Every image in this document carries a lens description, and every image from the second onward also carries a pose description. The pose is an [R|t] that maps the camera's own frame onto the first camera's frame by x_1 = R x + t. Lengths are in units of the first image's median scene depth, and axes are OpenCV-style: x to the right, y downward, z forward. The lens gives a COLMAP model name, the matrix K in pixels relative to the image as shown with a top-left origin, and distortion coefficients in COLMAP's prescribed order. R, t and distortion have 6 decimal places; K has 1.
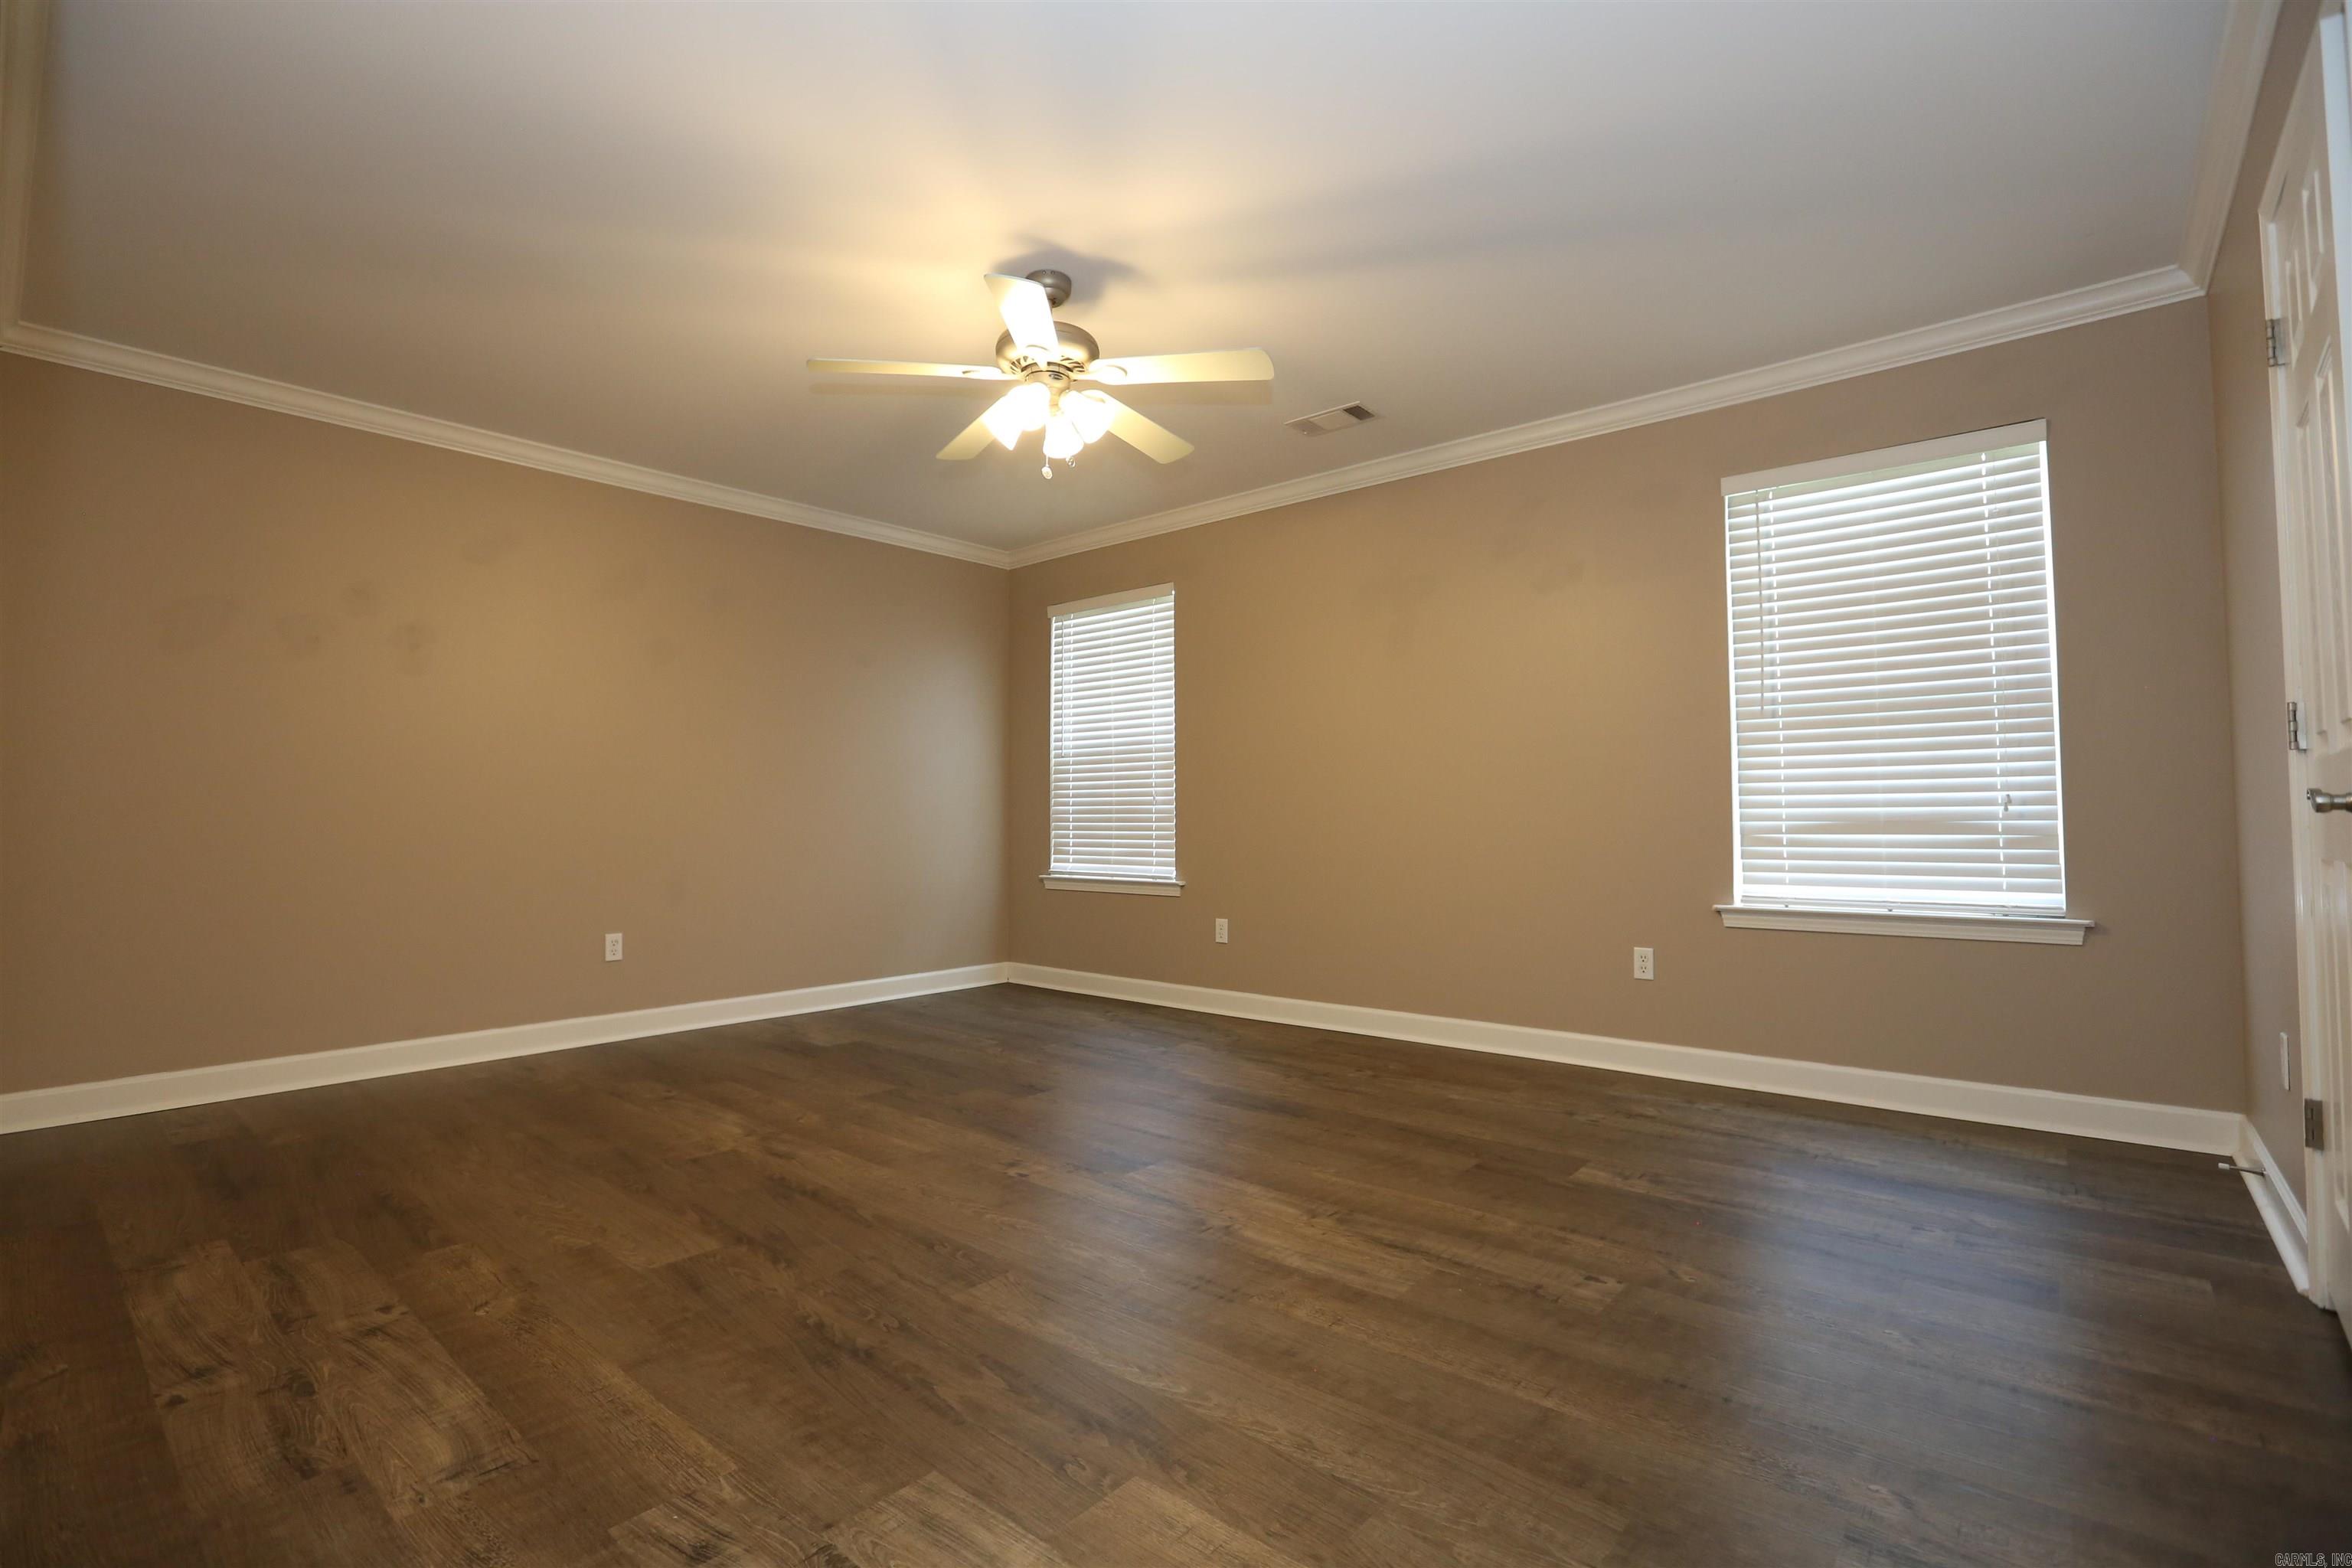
lens RADIAL K [[1064.1, 0, 1169.6], [0, 1064.1, 773.7], [0, 0, 1]] dist [-0.063348, 0.024585]
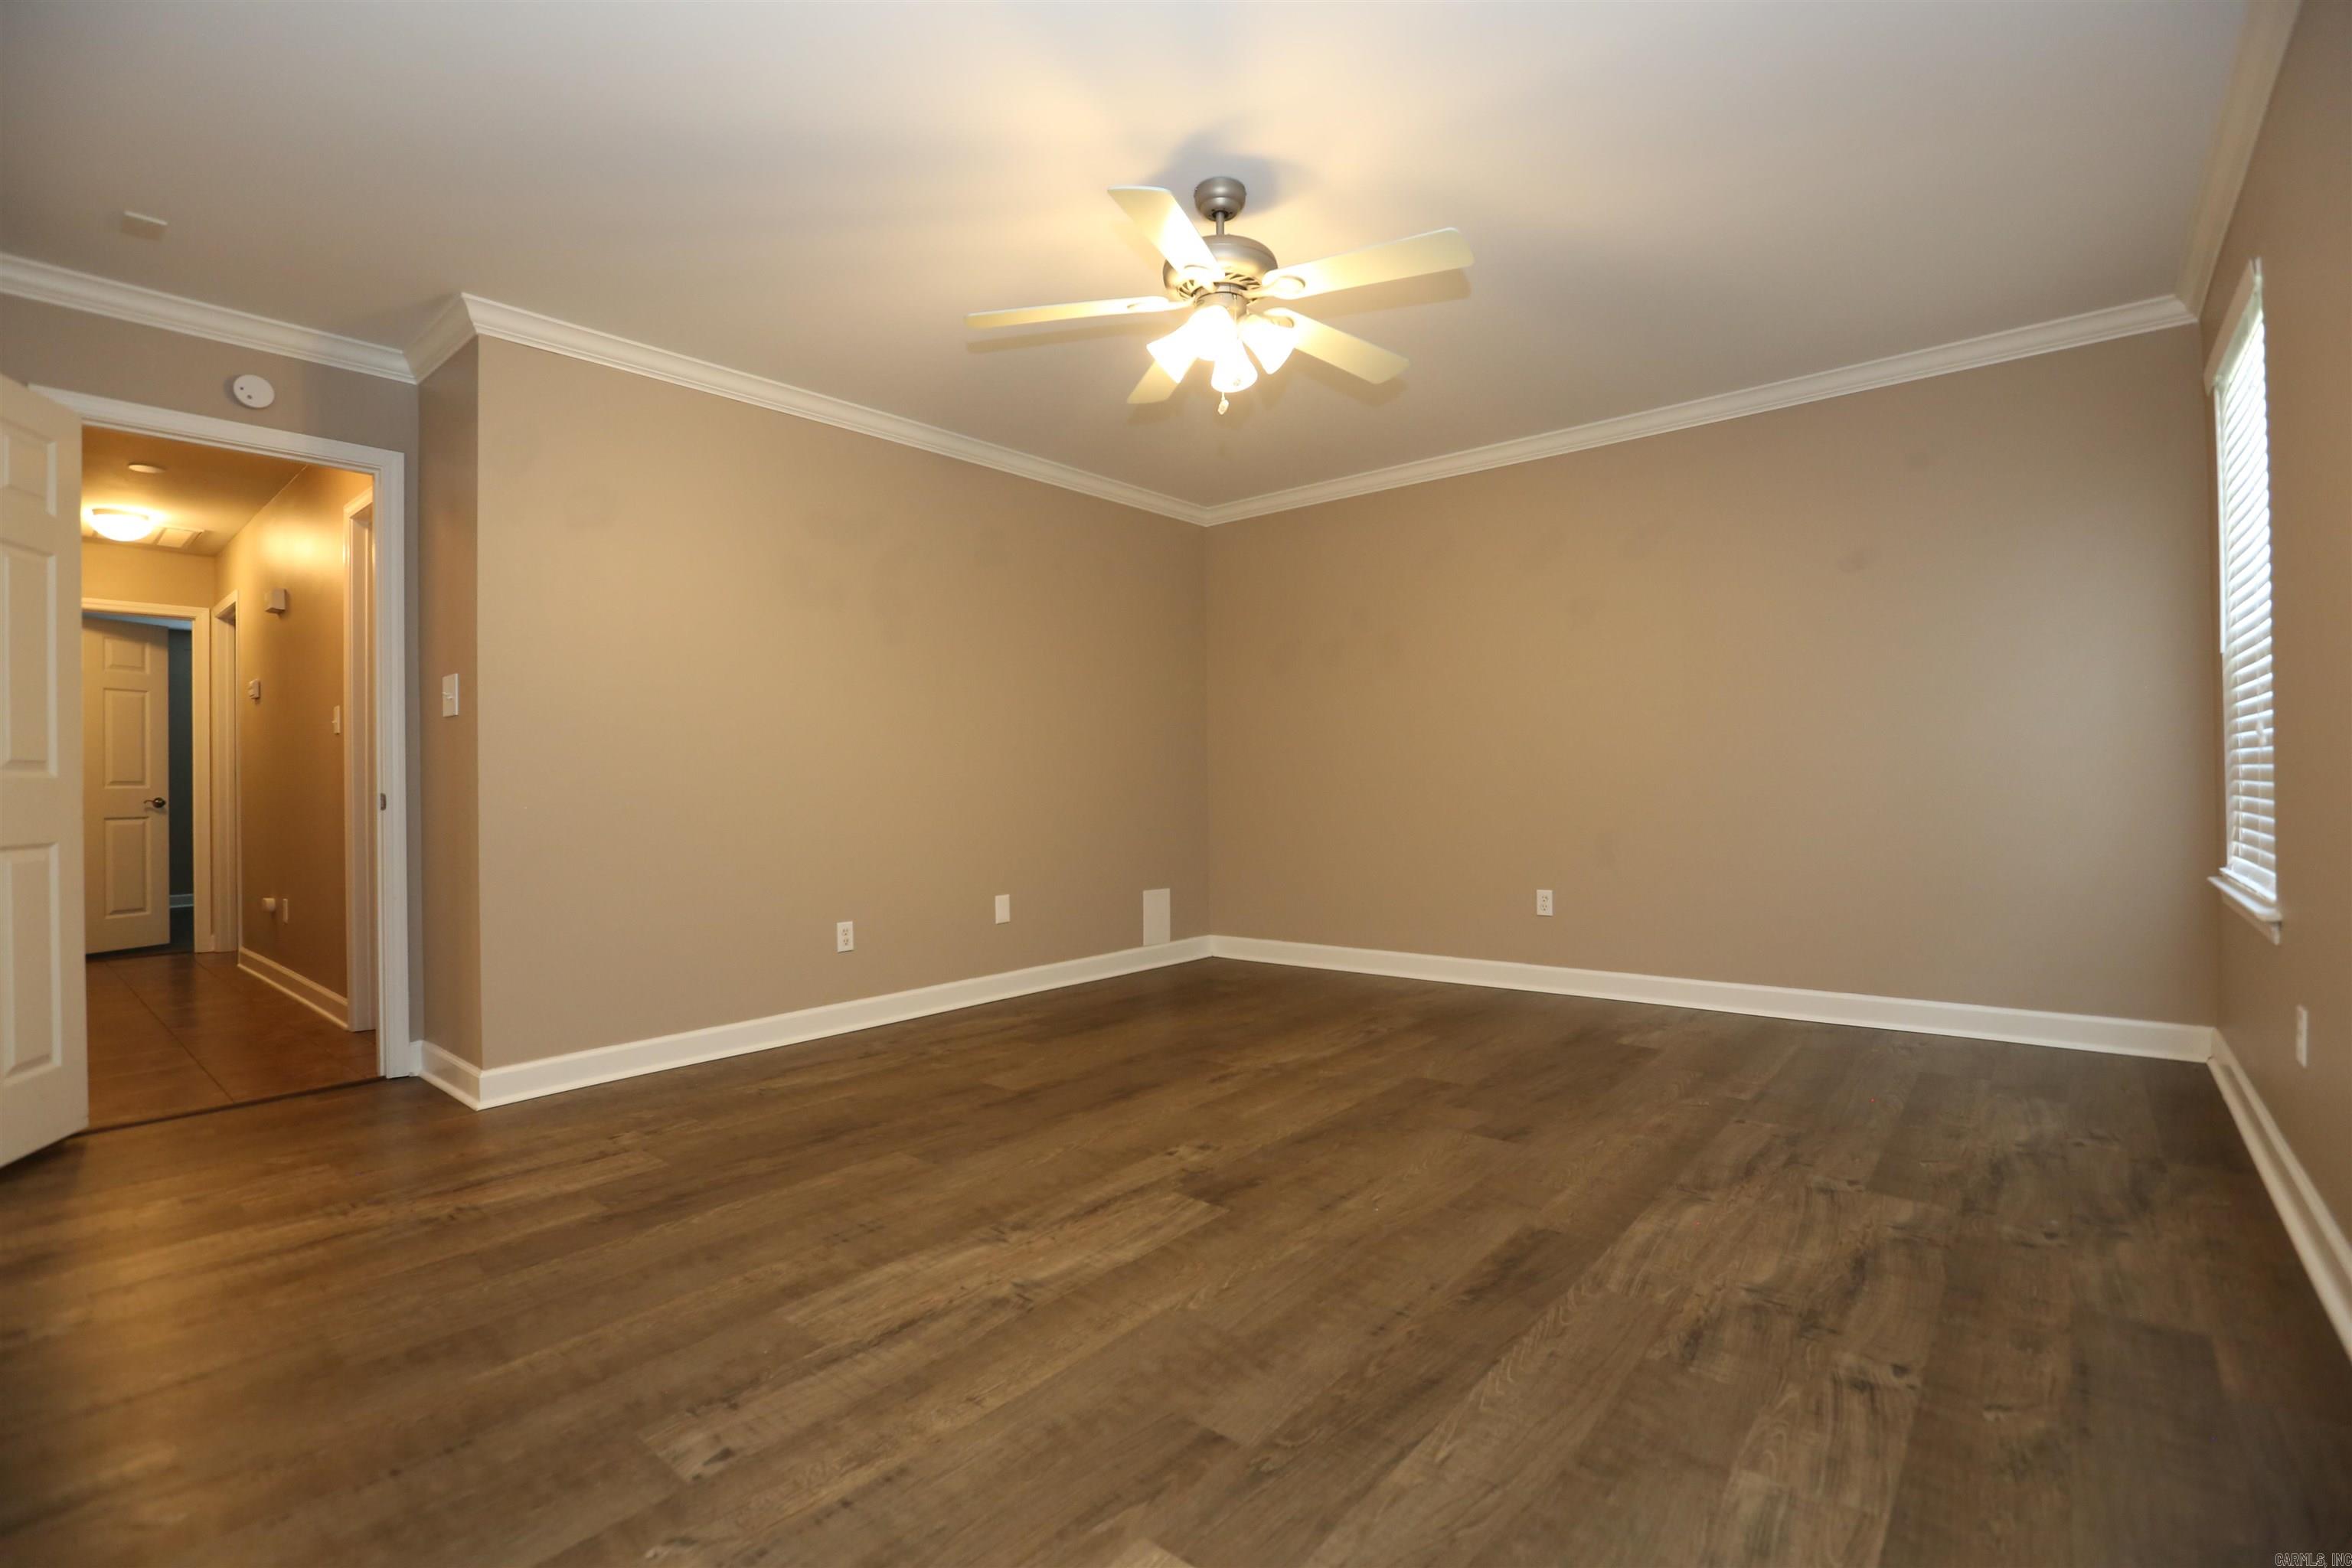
lens RADIAL K [[1071.7, 0, 1170.4], [0, 1071.7, 777.9], [0, 0, 1]] dist [-0.061934, 0.027737]
pose [[0.006946, 0.000036, -0.999976, 0.818337], [0.059035, 0.998256, 0.000446, 0.028515], [0.998232, -0.059037, 0.006932, 0.968169]]
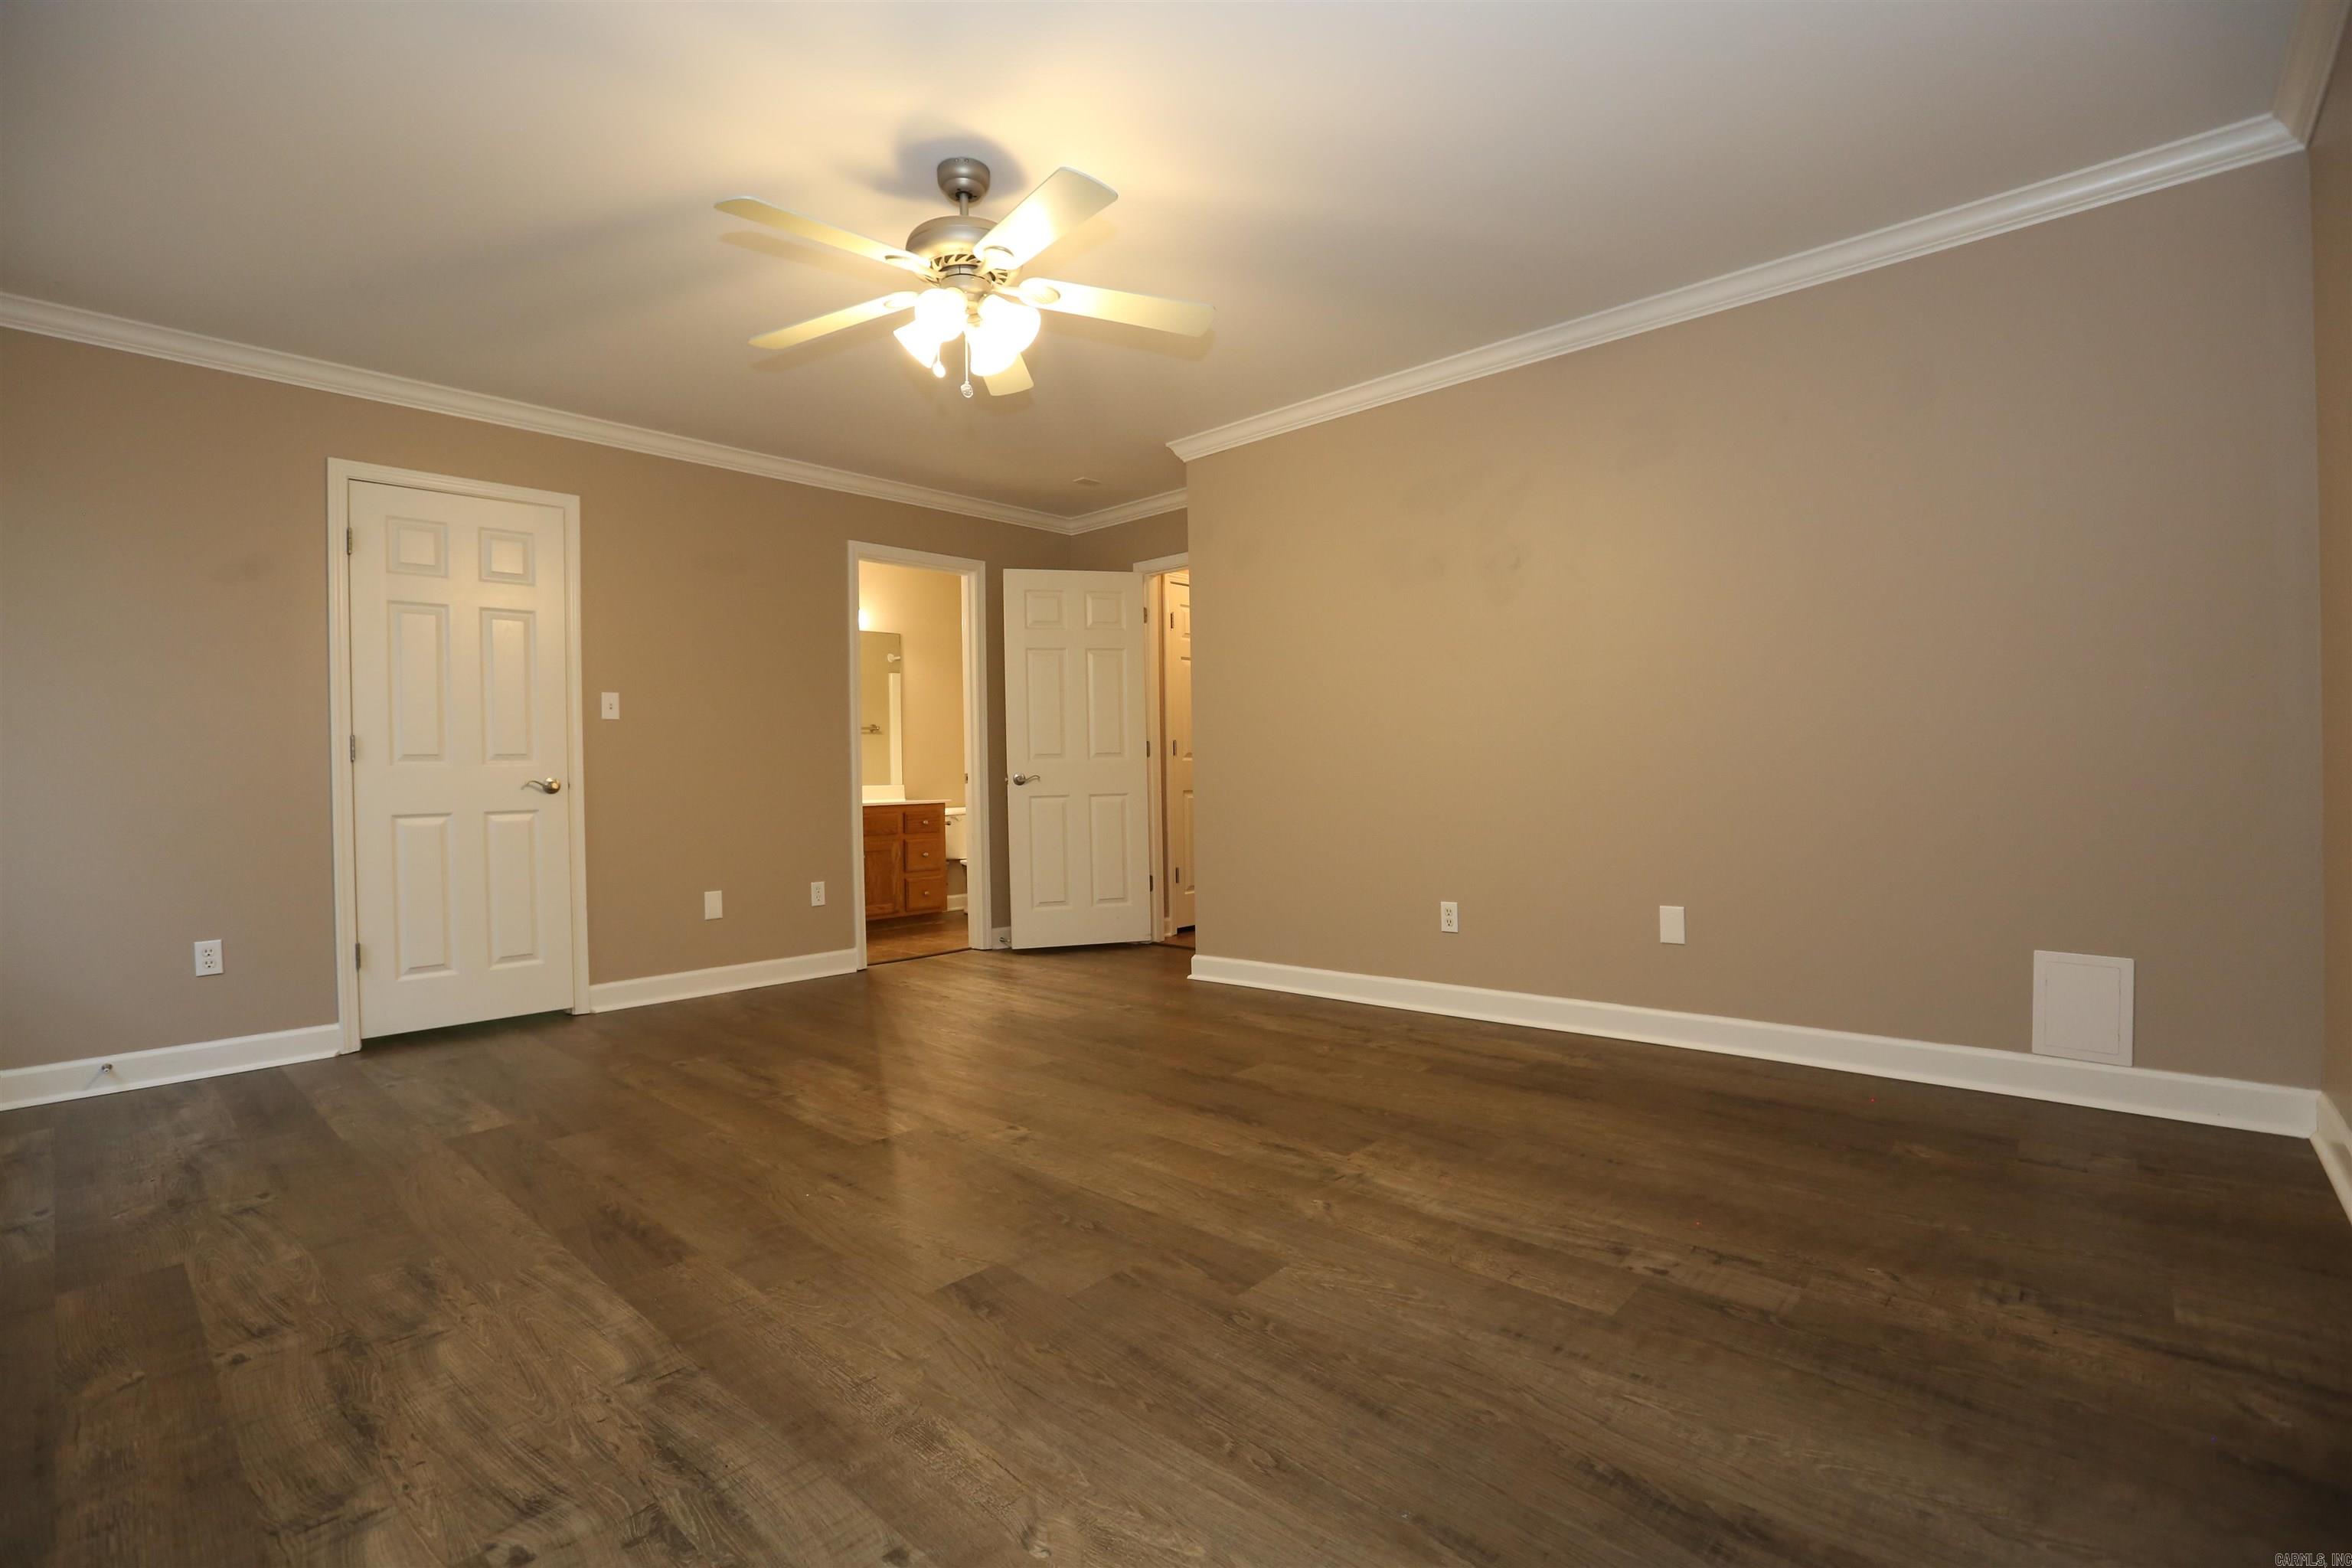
lens RADIAL K [[1065.6, 0, 1170.3], [0, 1065.6, 776.3], [0, 0, 1]] dist [-0.052280, 0.016291]
pose [[-0.999205, 0.026273, 0.029991, -0.316410], [0.024974, 0.998768, -0.042892, 0.085084], [-0.031081, -0.042109, -0.998629, 1.942438]]
